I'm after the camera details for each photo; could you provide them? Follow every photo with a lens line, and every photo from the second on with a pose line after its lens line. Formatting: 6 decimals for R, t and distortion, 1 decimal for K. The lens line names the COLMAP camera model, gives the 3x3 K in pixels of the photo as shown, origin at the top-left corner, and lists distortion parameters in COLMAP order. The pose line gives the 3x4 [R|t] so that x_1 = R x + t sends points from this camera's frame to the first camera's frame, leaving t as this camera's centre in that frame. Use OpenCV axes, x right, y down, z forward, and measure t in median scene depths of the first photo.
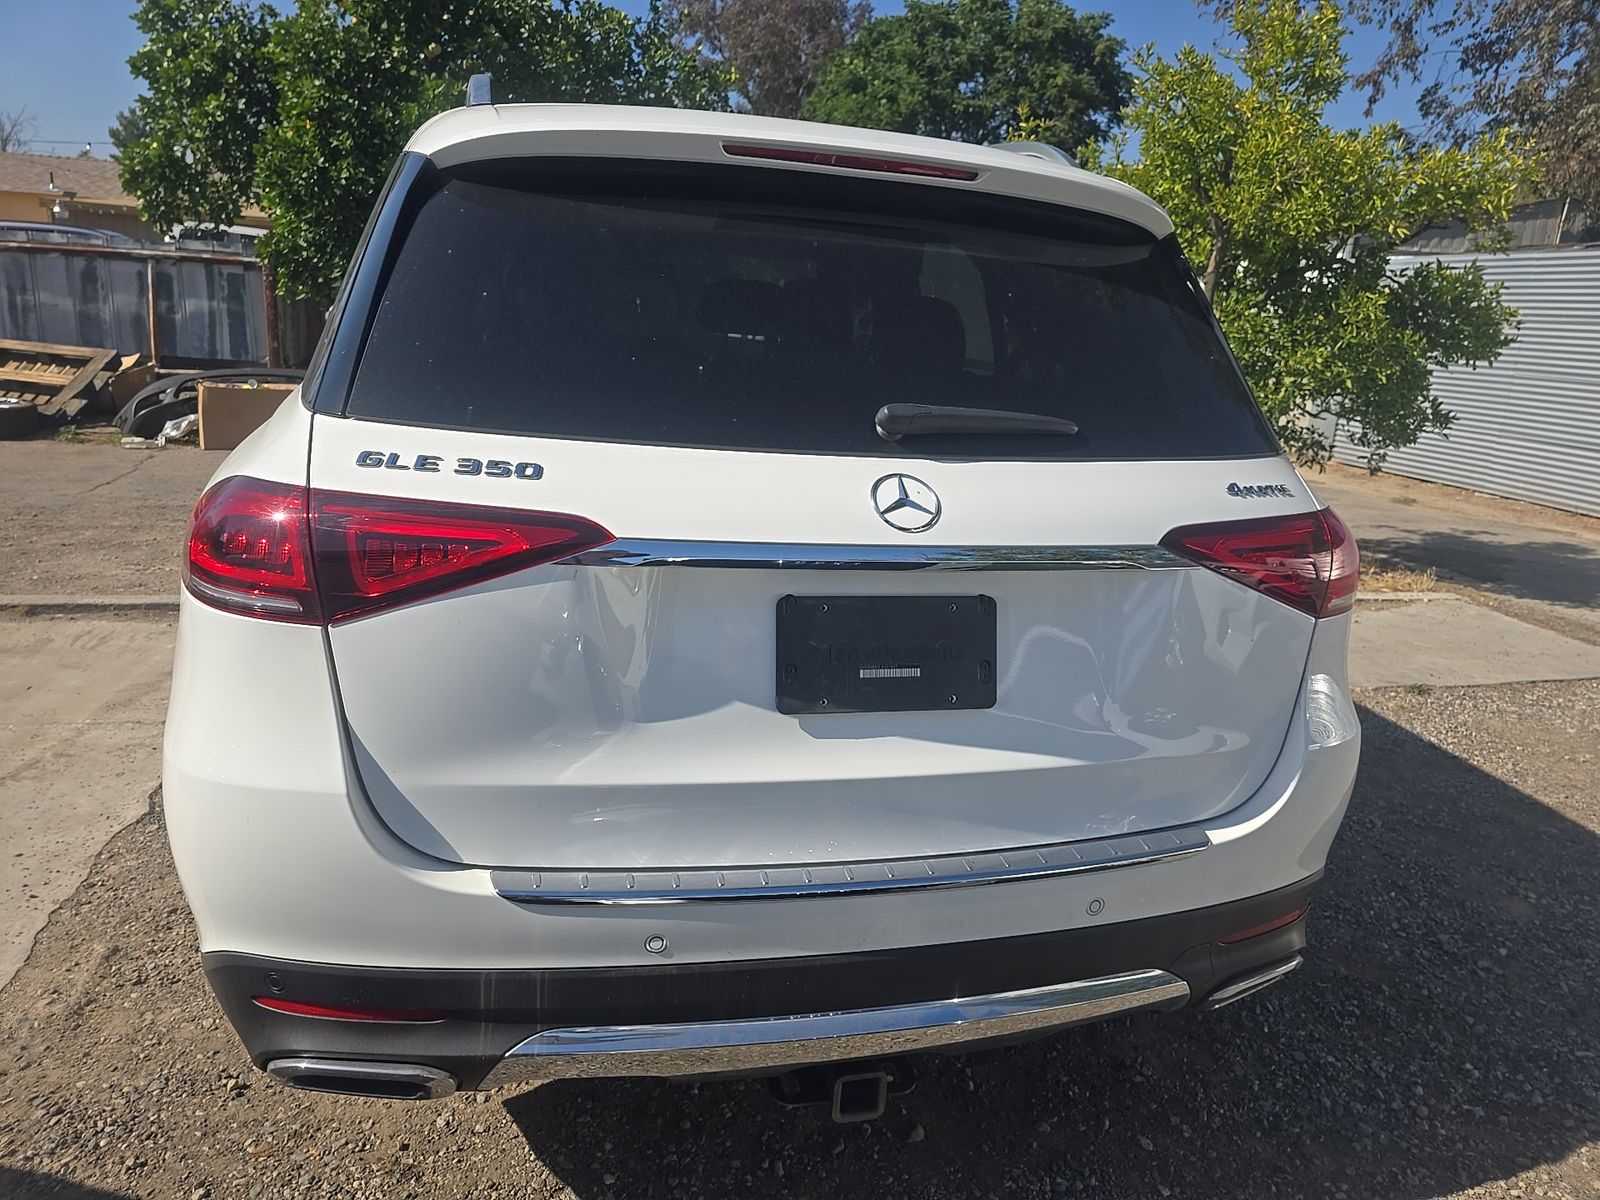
lens RADIAL K [[1066.1, 0, 798.2], [0, 1066.1, 586.1], [0, 0, 1]] dist [0.051699, -0.053425]
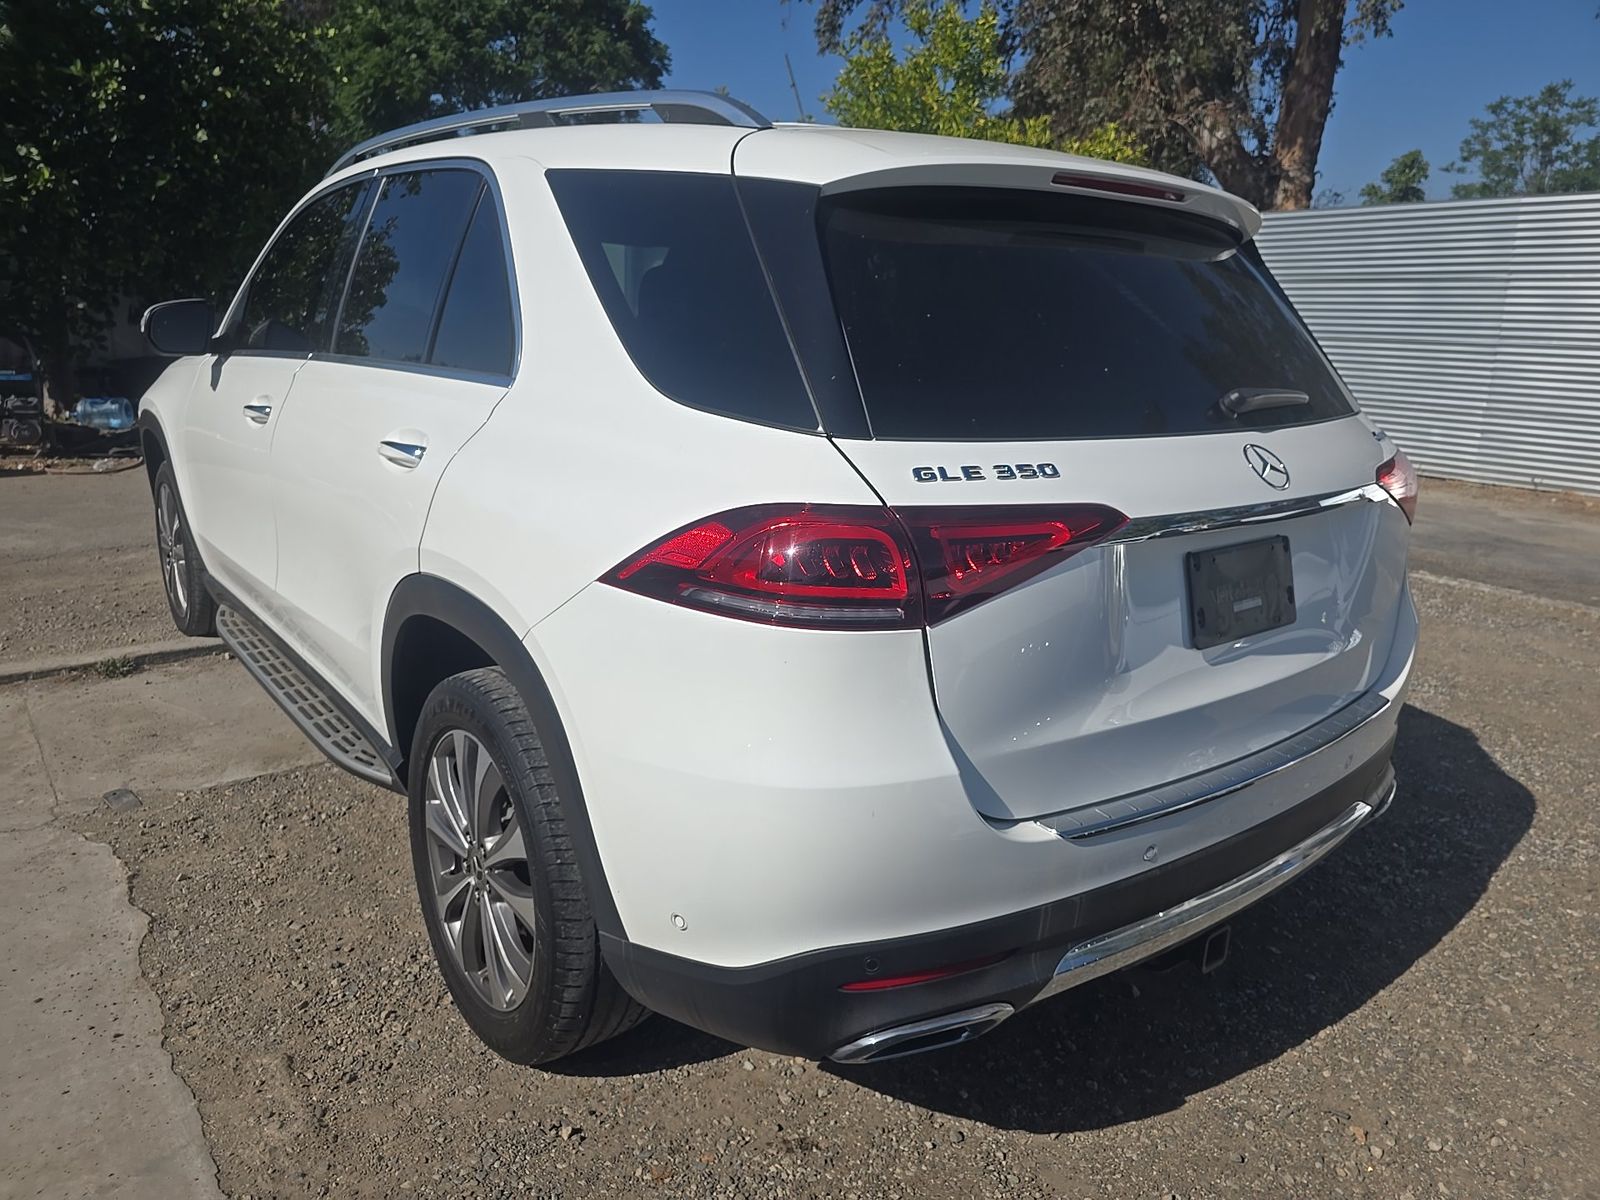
lens RADIAL K [[1066.1, 0, 798.2], [0, 1066.1, 586.1], [0, 0, 1]] dist [0.051699, -0.053425]
pose [[0.920760, -0.134491, 0.366215, -0.862392], [0.123989, 0.990911, 0.052170, -0.071686], [-0.369903, -0.002629, 0.929067, 0.027707]]
